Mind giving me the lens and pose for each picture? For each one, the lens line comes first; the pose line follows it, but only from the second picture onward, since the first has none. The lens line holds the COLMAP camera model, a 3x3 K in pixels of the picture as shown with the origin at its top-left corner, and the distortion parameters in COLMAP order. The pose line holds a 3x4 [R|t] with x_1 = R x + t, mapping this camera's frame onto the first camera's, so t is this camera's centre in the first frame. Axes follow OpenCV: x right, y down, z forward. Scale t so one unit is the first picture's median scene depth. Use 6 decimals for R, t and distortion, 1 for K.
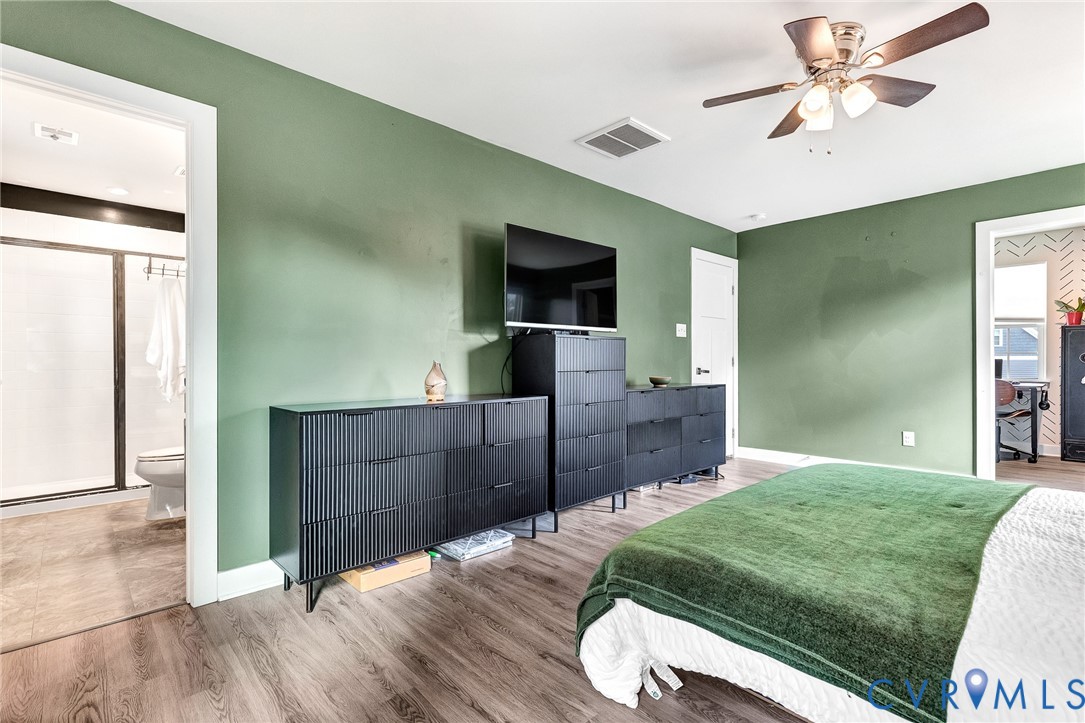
lens RADIAL K [[509.5, 0, 542.5], [0, 509.5, 361.5], [0, 0, 1]] dist [0.013312, 0.000155]
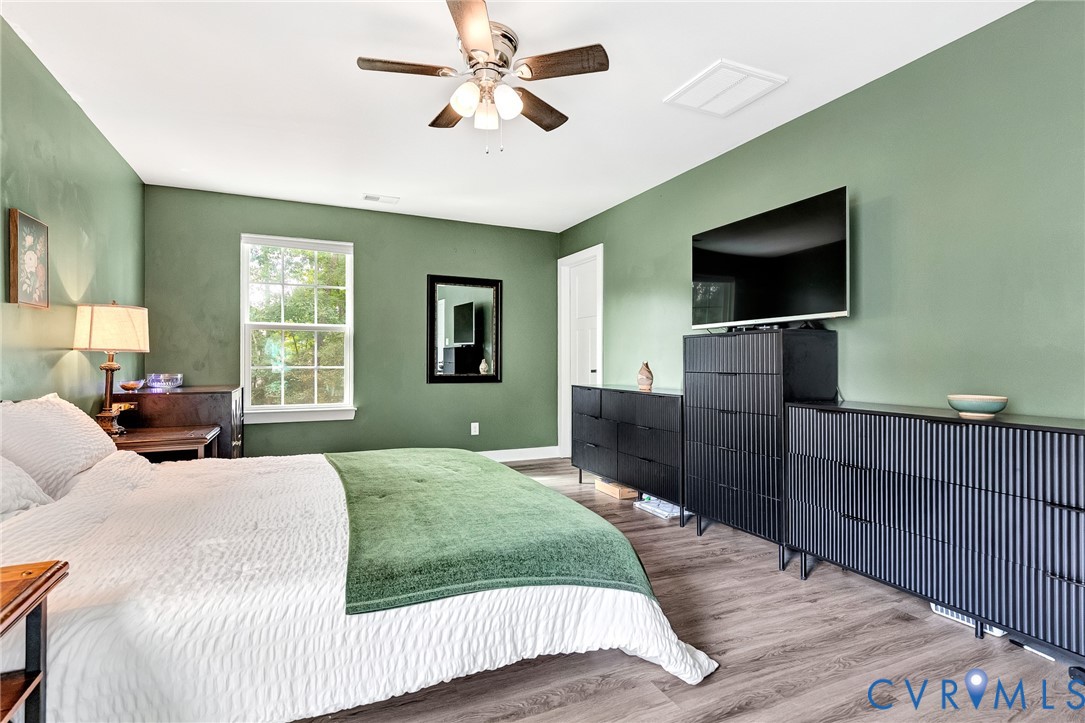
lens RADIAL K [[509.5, 0, 542.5], [0, 509.5, 361.5], [0, 0, 1]] dist [0.013312, 0.000155]
pose [[-0.291479, -0.002960, -0.956573, 1.346073], [-0.002305, 0.999994, -0.002392, 0.004314], [0.956574, 0.001508, -0.291484, 1.273994]]
